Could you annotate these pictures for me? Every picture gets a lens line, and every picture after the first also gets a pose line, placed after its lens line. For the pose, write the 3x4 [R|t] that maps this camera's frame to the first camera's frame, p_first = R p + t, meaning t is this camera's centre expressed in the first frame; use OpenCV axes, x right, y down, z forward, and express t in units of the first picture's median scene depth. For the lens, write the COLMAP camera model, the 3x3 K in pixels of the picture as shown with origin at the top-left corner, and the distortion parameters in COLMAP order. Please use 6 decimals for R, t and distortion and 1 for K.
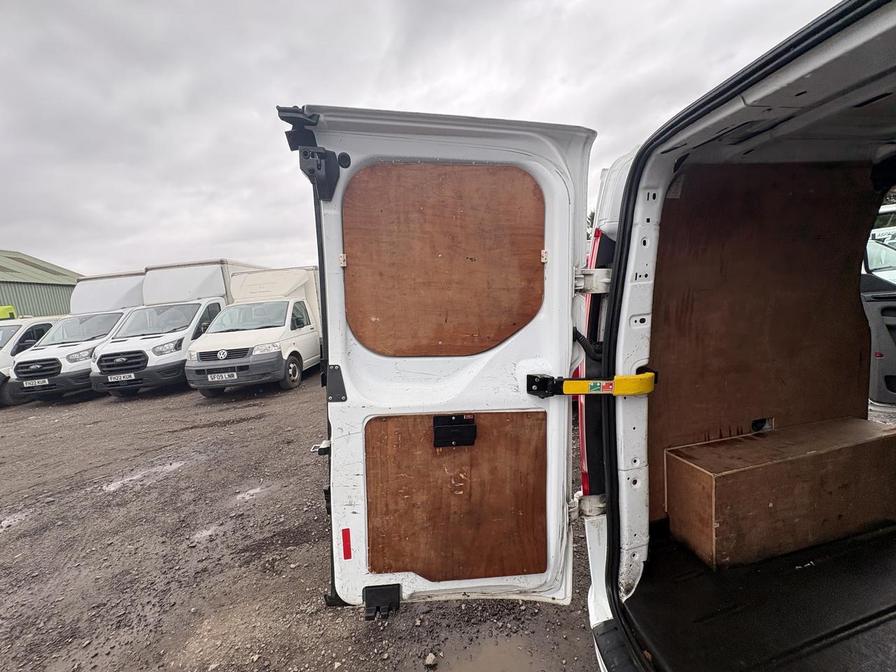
lens RADIAL K [[356.2, 0, 448.7], [0, 356.2, 336.4], [0, 0, 1]] dist [0.001743, -0.000497]
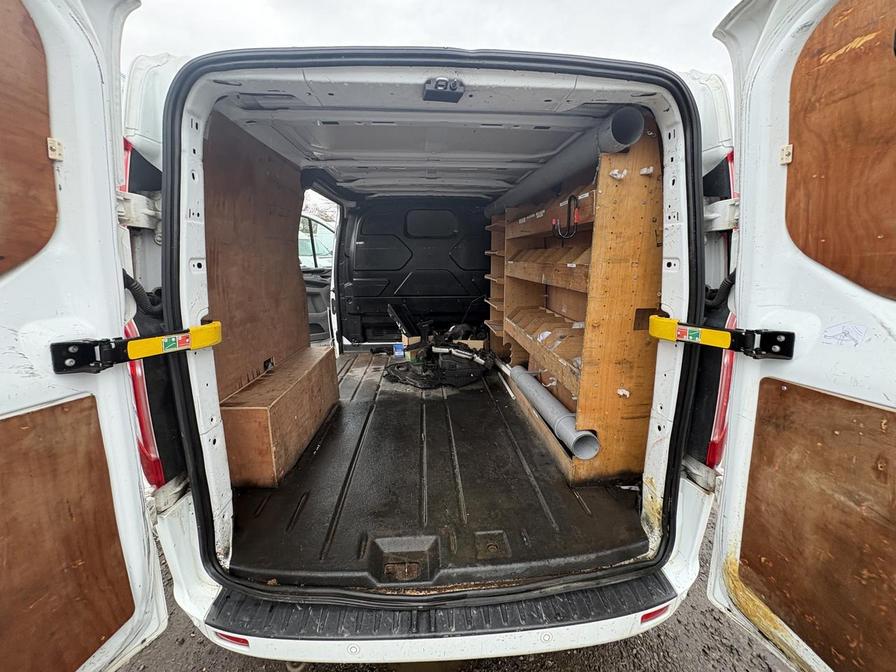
lens RADIAL K [[356.2, 0, 448.8], [0, 356.2, 336.5], [0, 0, 1]] dist [0.001743, -0.000497]
pose [[0.169927, -0.132649, 0.976488, -0.256105], [0.082465, 0.989338, 0.120044, 0.077160], [-0.982000, 0.060127, 0.179055, 0.220728]]
